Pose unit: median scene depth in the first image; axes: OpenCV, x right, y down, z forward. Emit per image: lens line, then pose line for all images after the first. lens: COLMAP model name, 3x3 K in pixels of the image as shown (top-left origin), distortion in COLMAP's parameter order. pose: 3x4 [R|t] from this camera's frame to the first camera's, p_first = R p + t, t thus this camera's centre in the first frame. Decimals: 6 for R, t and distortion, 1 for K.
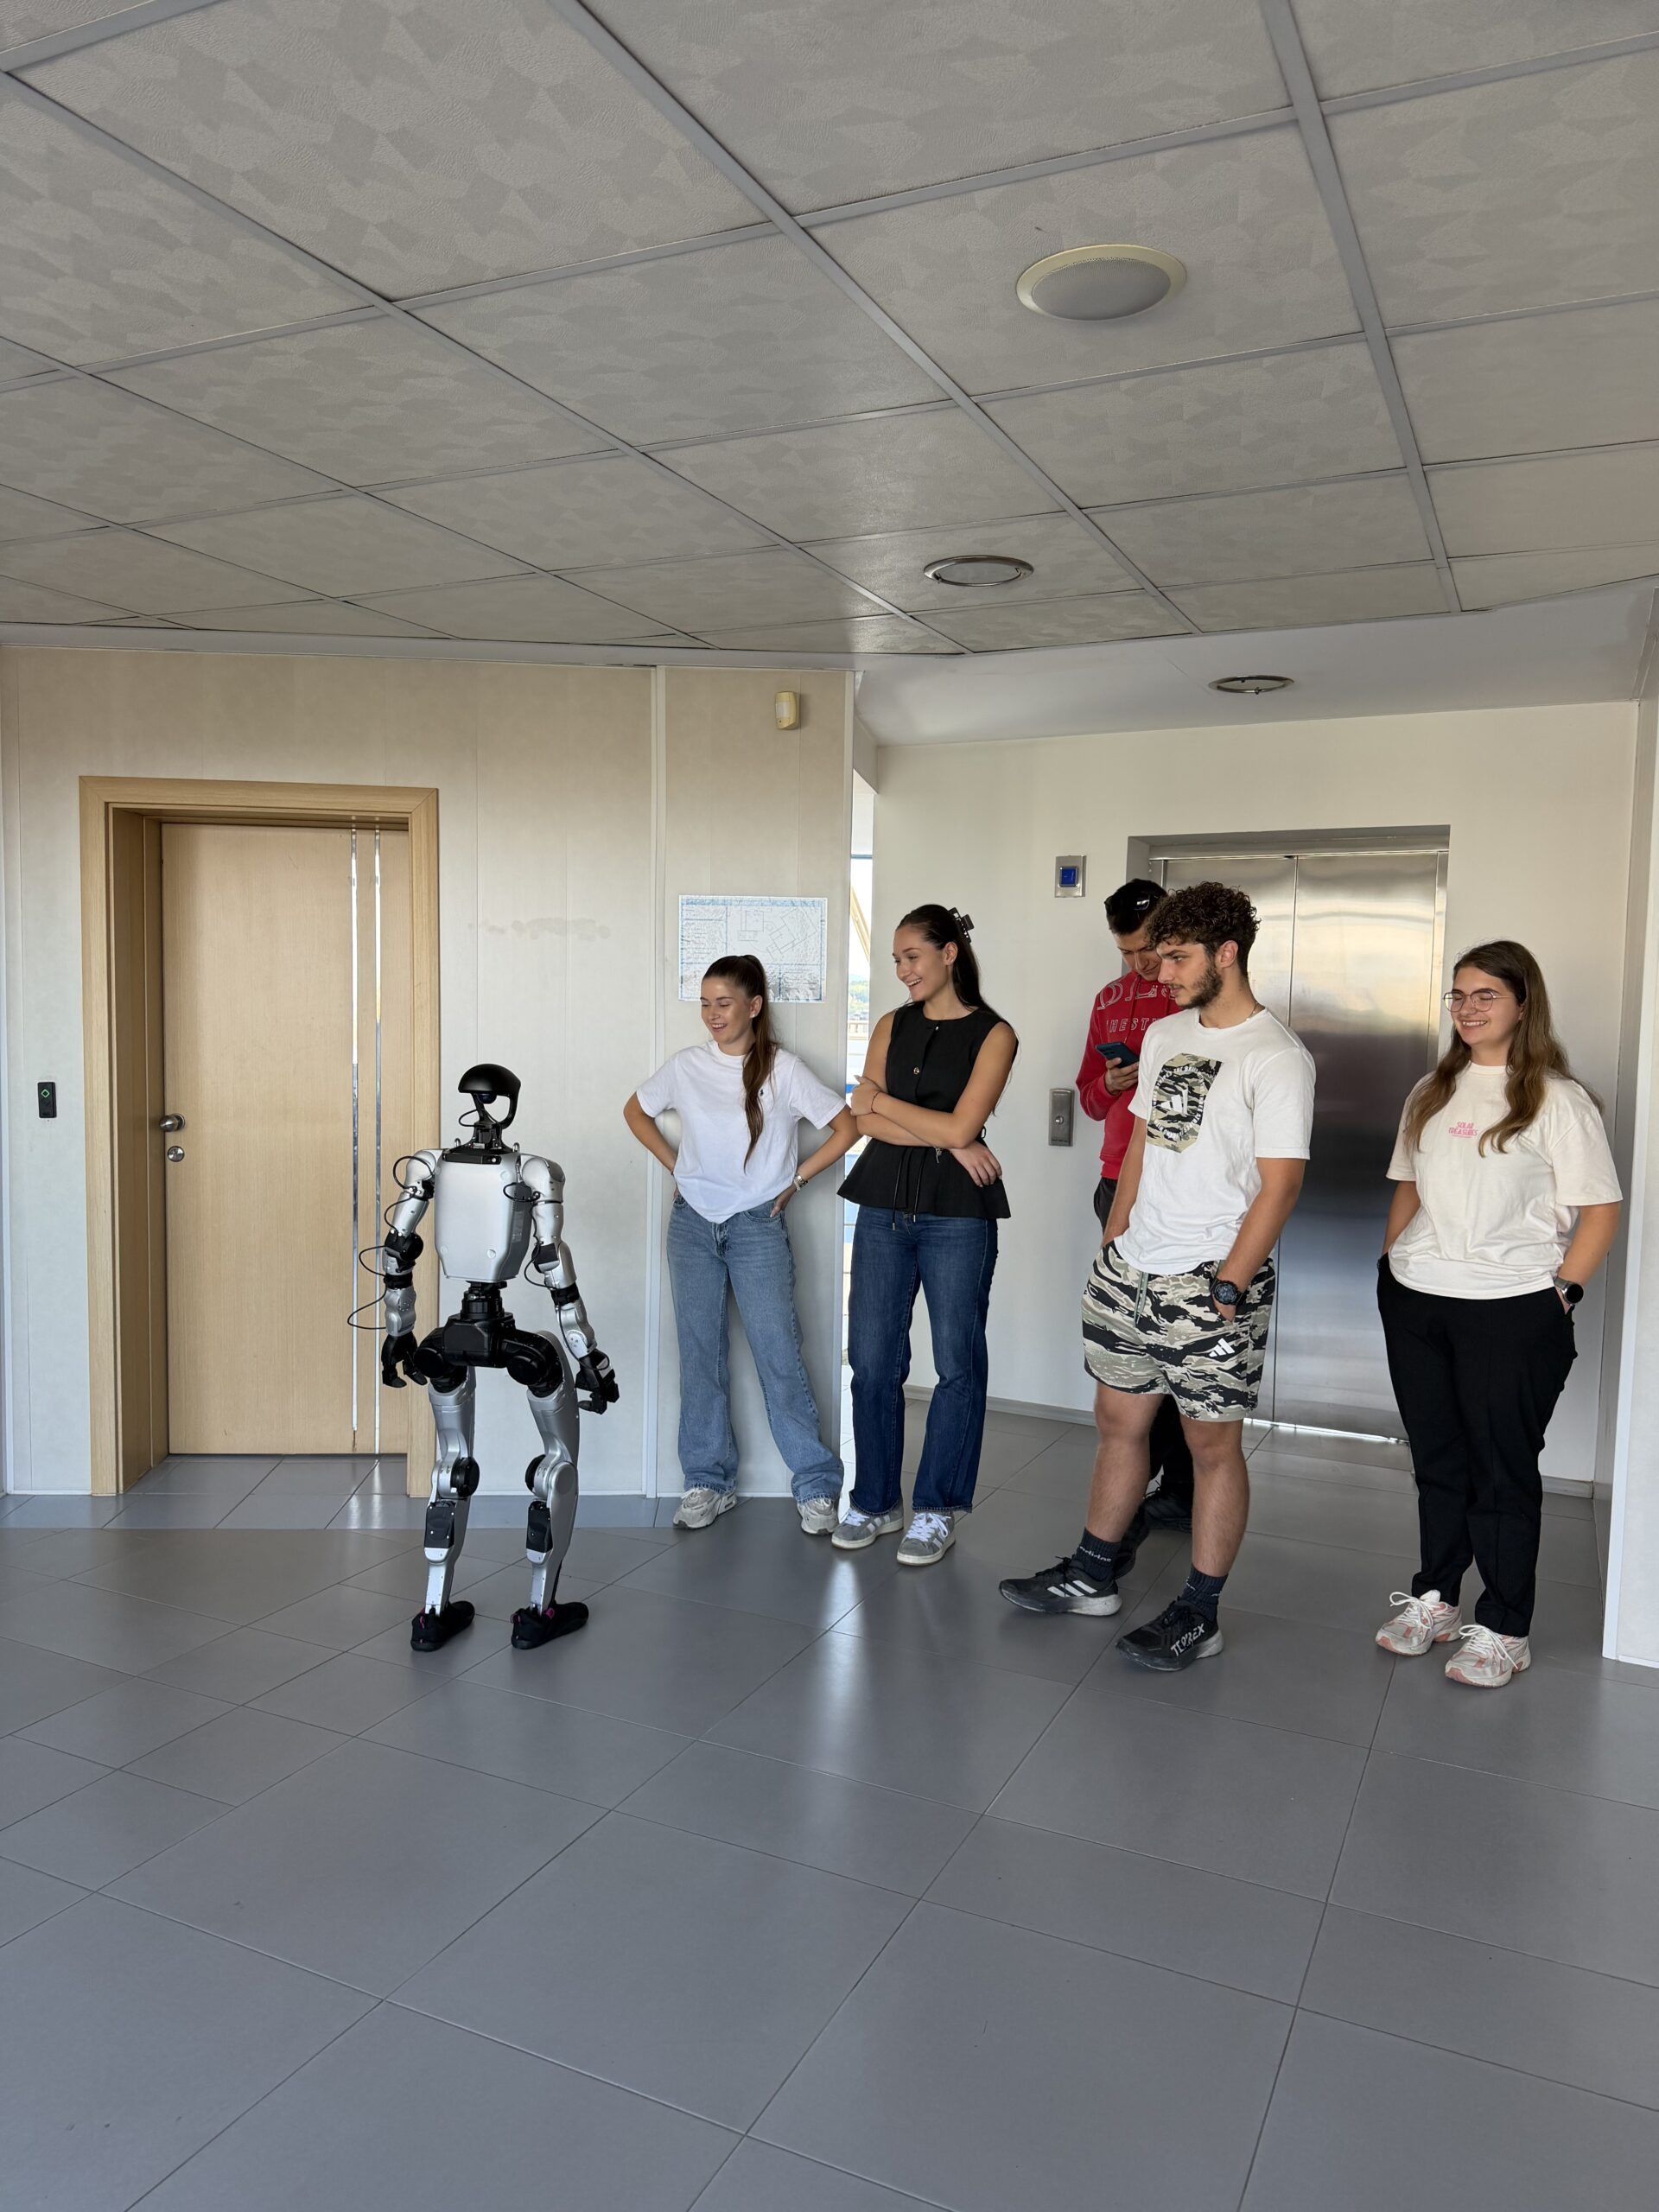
lens RADIAL K [[1580.8, 0, 829.5], [0, 1580.8, 1106.0], [0, 0, 1]] dist [0.118800, -0.246464]
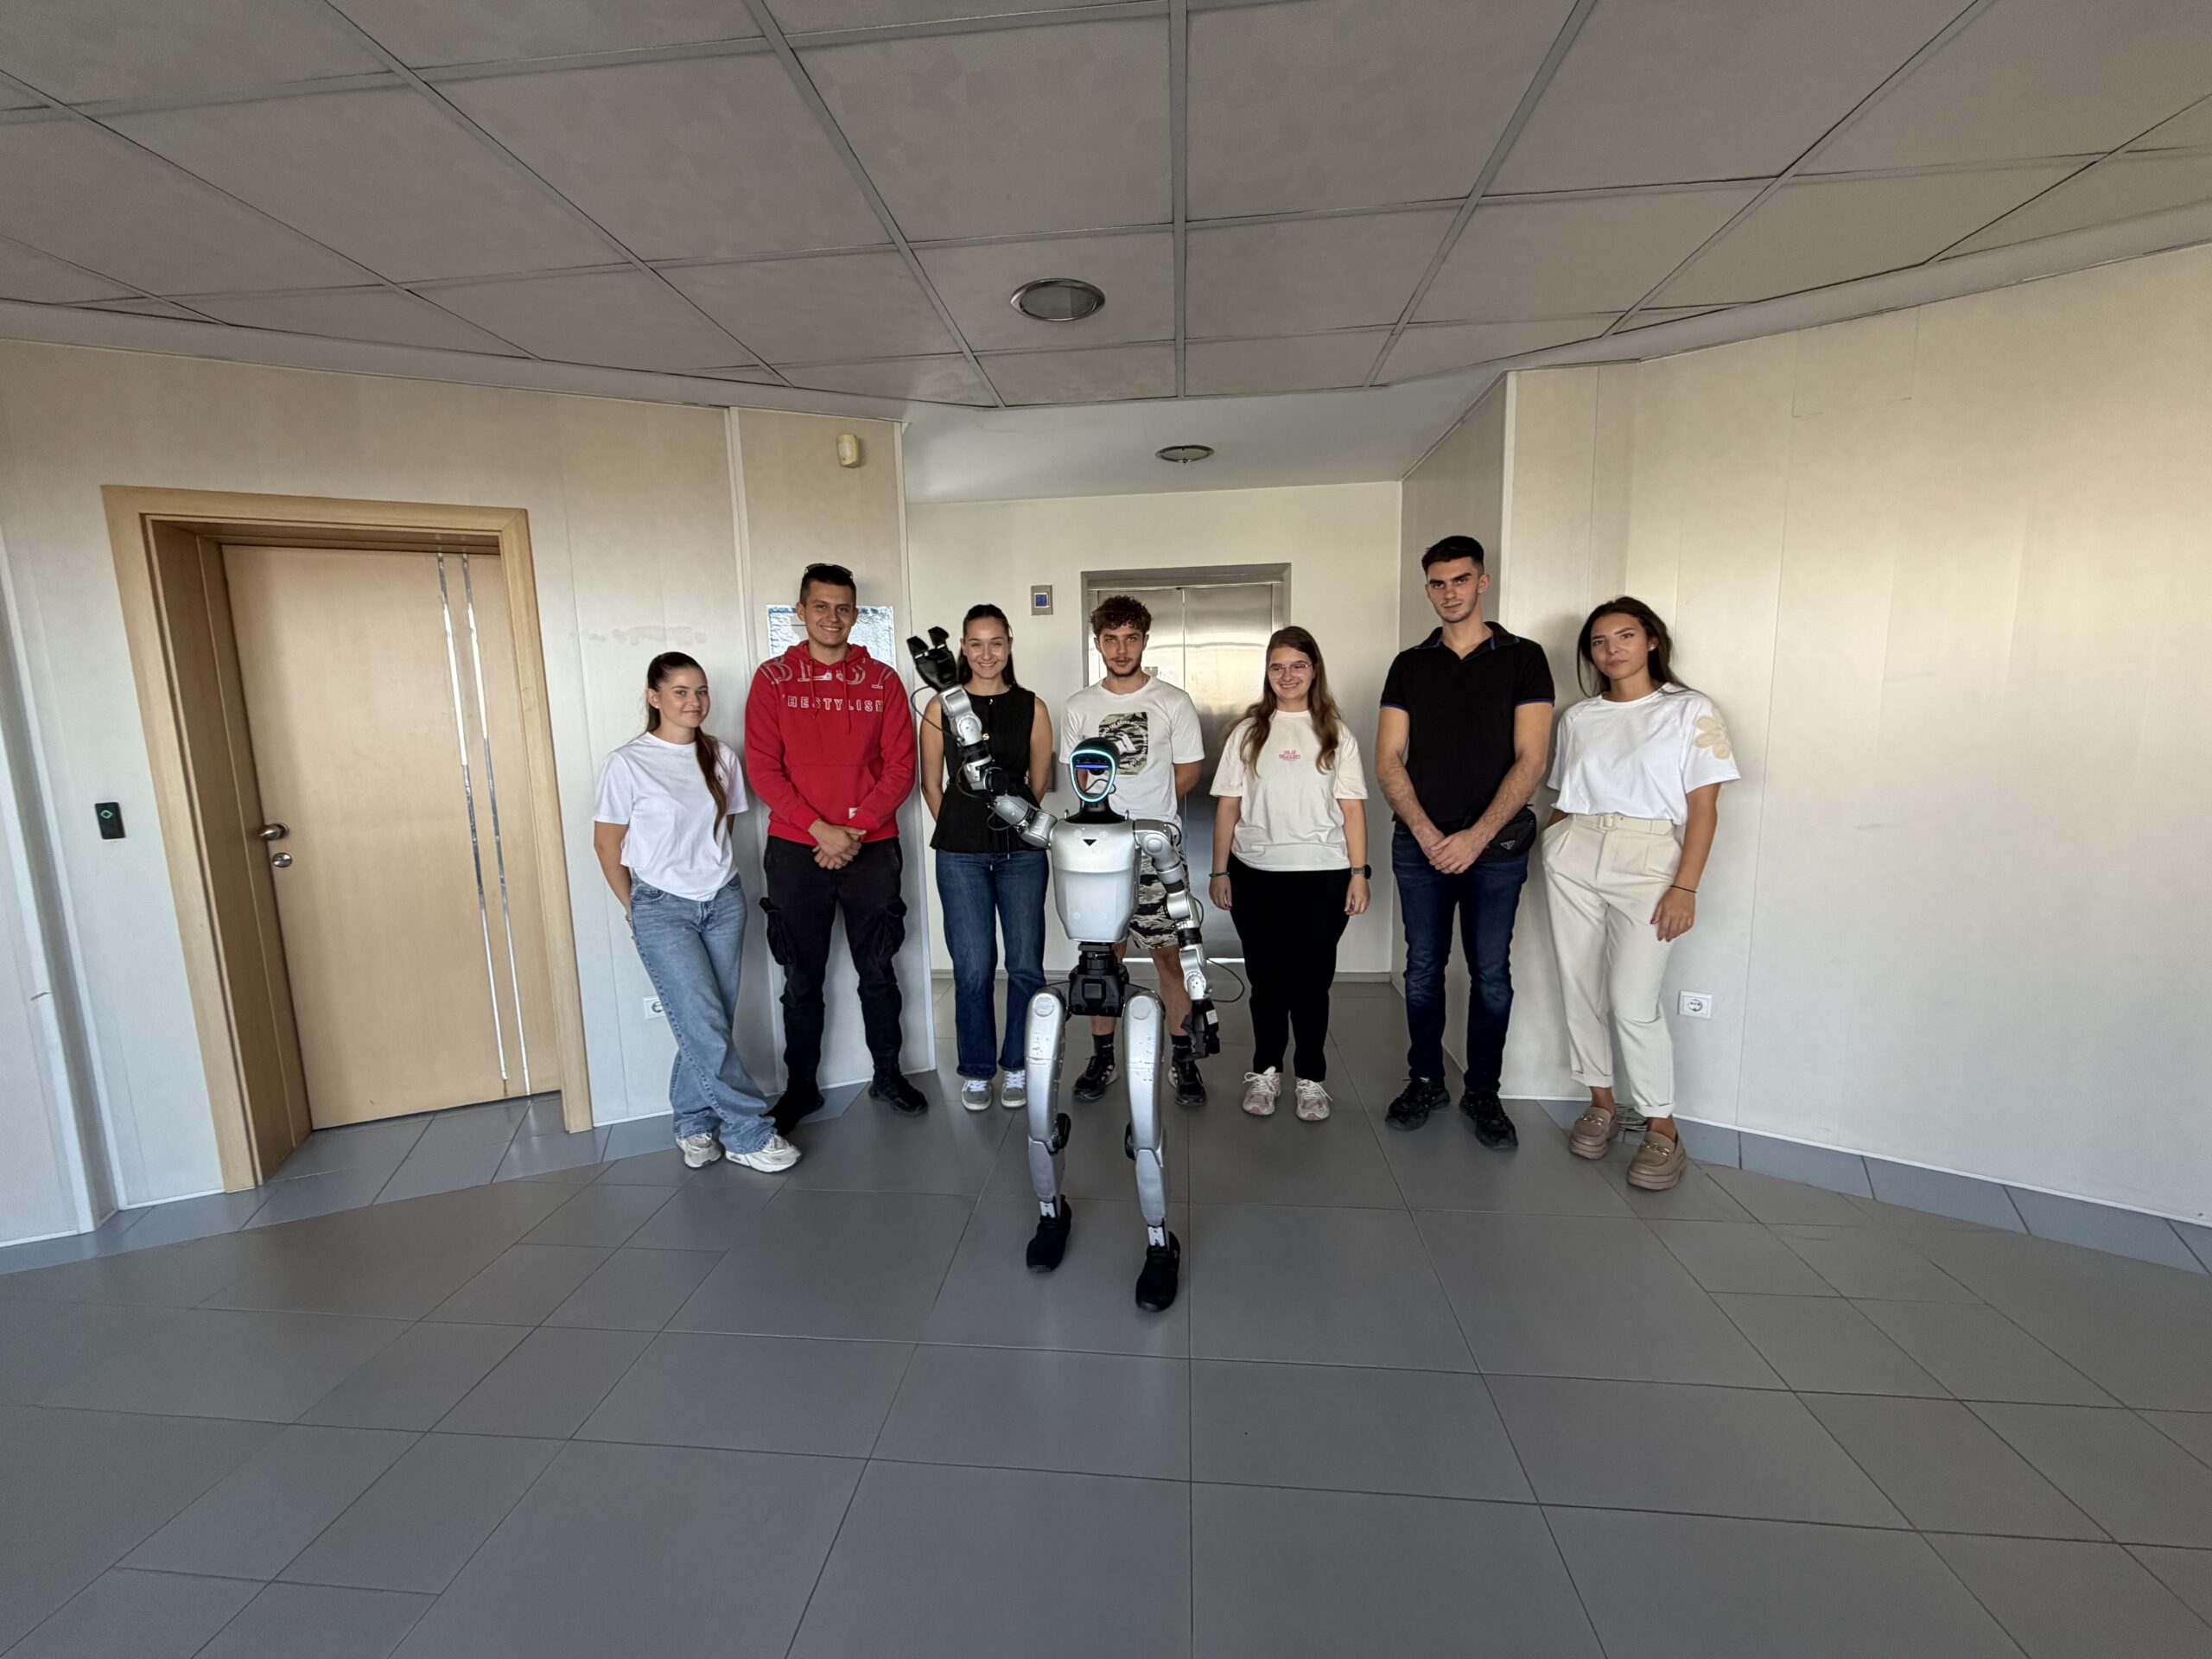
lens RADIAL K [[894.4, 0, 1106.0], [0, 894.4, 829.5], [0, 0, 1]] dist [-0.010575, 0.004868]
pose [[0.937690, -0.088659, 0.335971, -0.094892], [0.066089, 0.994757, 0.078049, -0.000488], [-0.341129, -0.050982, 0.938633, 0.269865]]
